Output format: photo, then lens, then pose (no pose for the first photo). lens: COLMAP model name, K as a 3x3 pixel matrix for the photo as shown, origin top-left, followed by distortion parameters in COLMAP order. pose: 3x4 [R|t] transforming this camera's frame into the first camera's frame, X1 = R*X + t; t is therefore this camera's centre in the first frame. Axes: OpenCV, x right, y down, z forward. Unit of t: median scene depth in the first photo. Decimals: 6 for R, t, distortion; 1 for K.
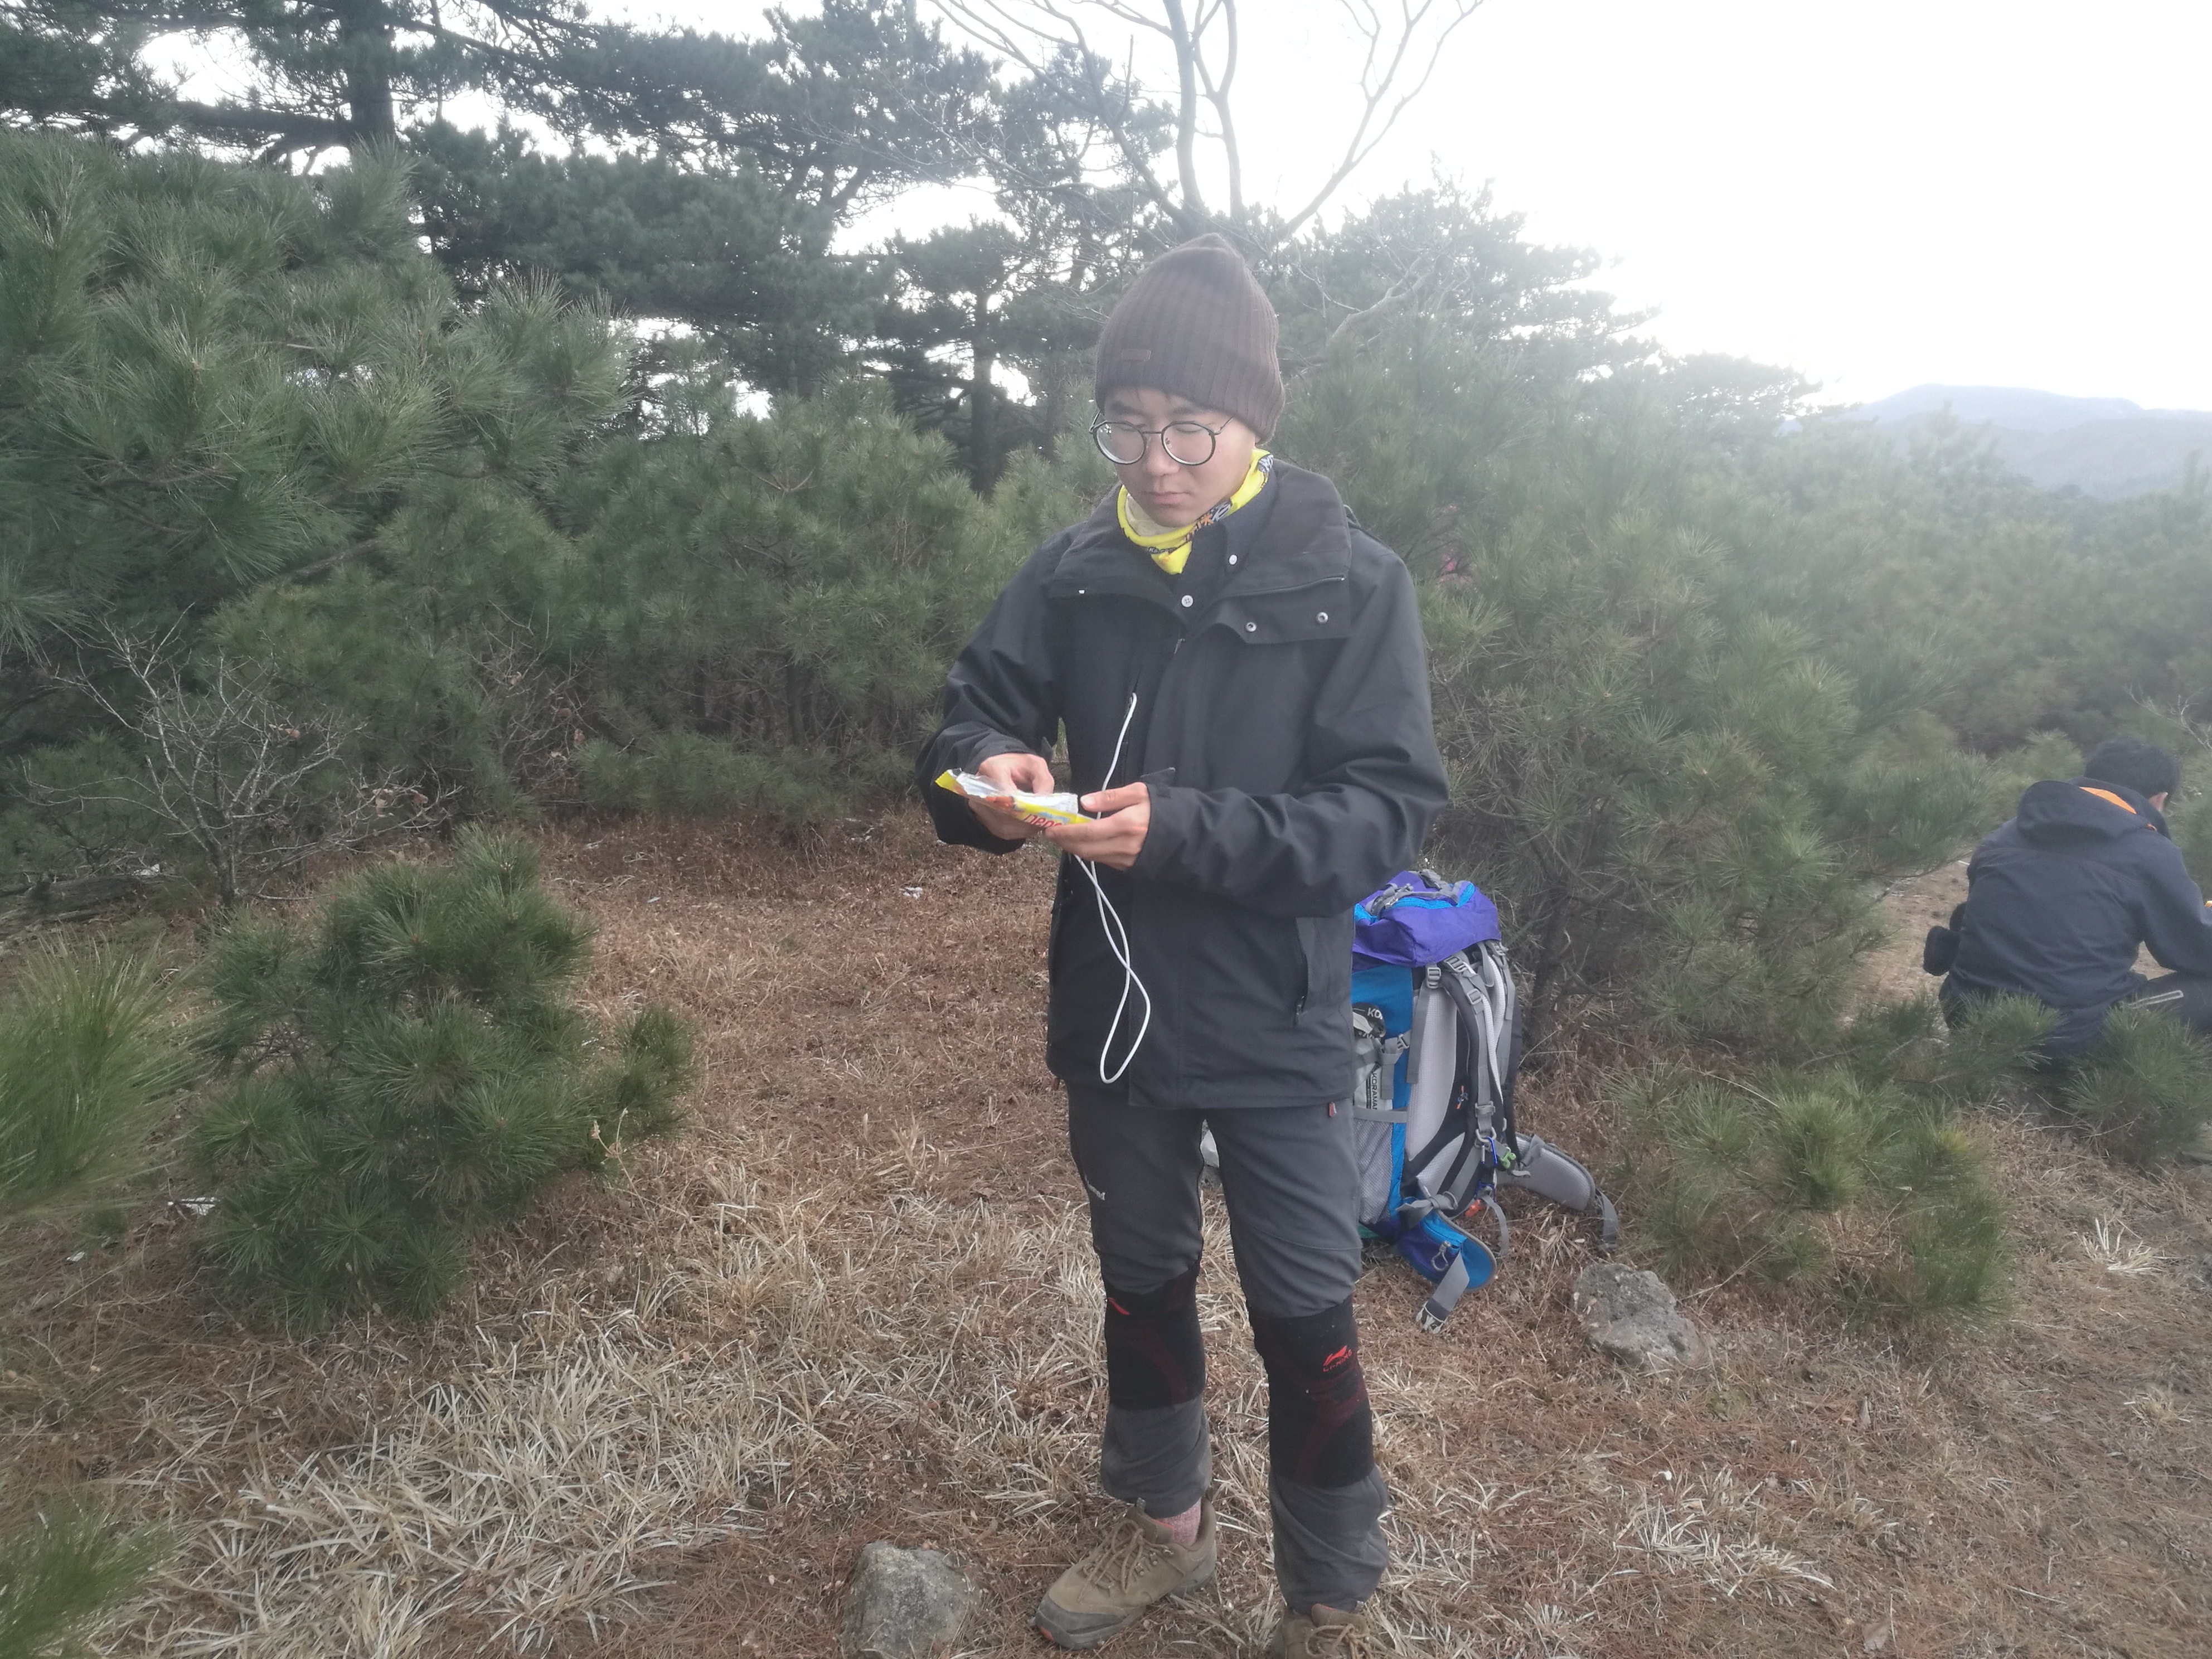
lens RADIAL K [[1689.8, 0, 1106.0], [0, 1689.8, 829.5], [0, 0, 1]] dist [-0.046385, 0.064080]
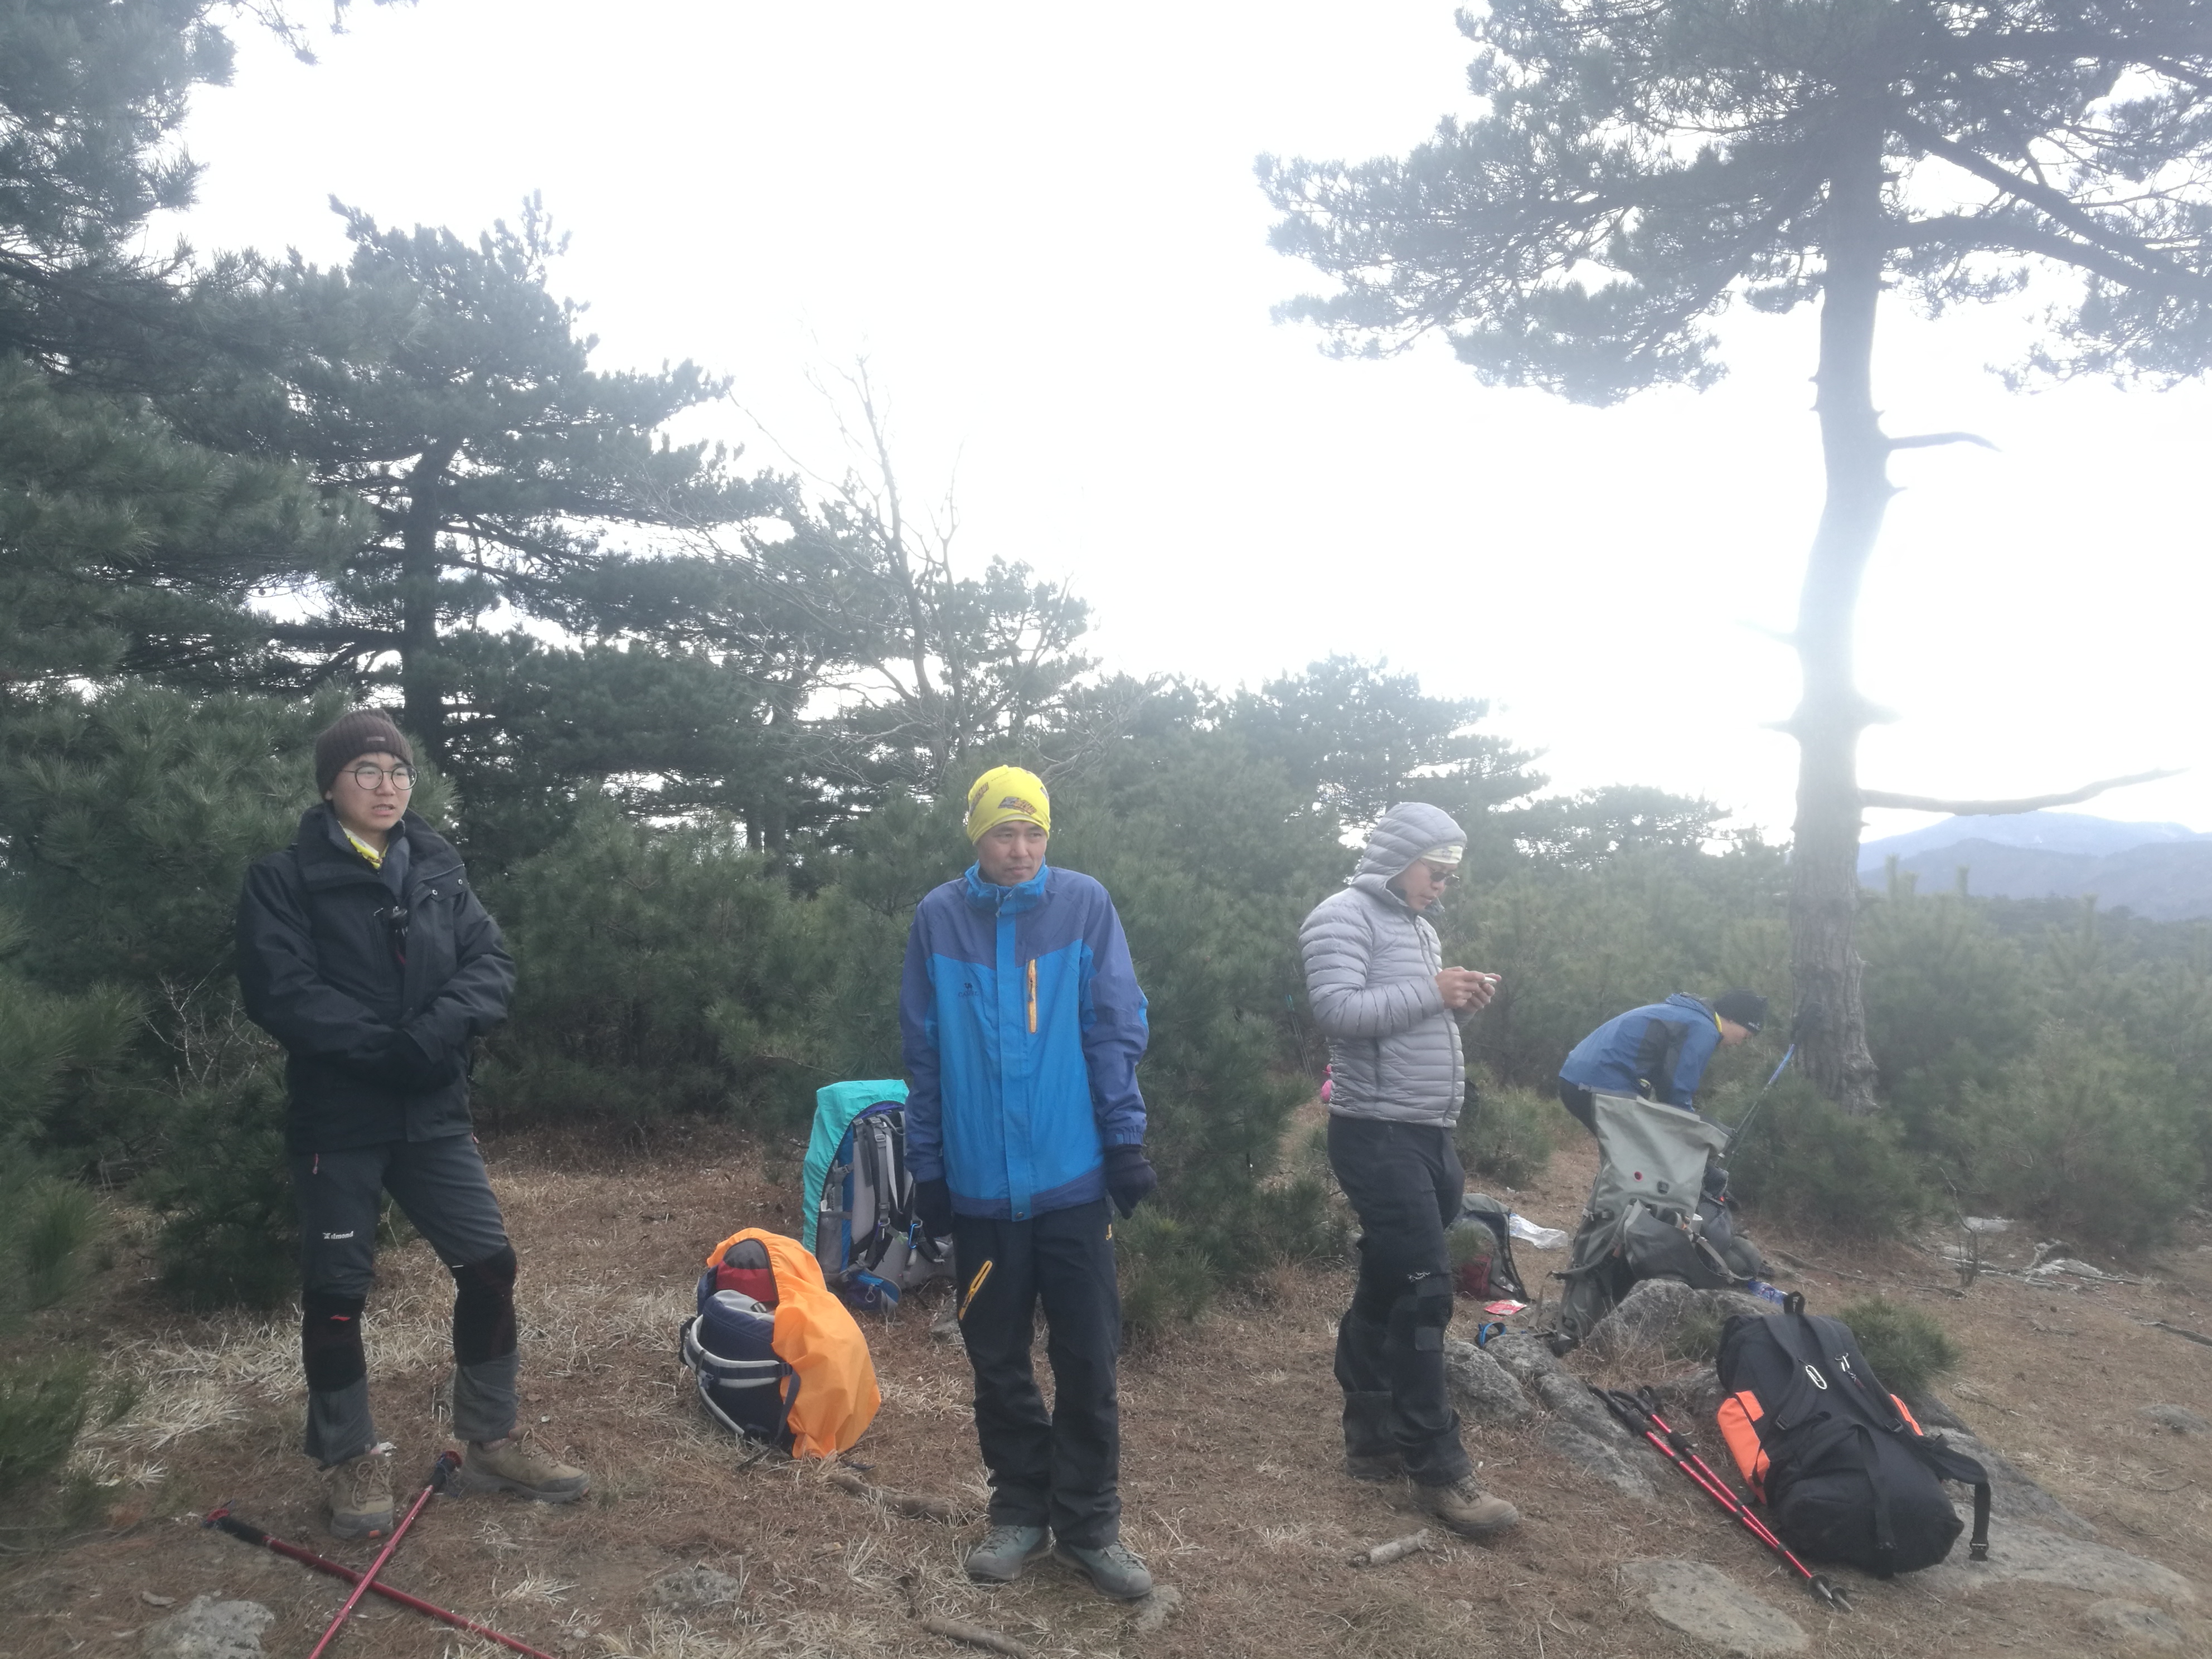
lens RADIAL K [[1689.8, 0, 1106.0], [0, 1689.8, 829.5], [0, 0, 1]] dist [-0.046385, 0.064080]
pose [[0.999290, -0.016140, -0.034046, 0.135444], [0.006968, 0.967179, -0.254001, 0.061450], [0.037028, 0.253583, 0.966605, -0.202466]]
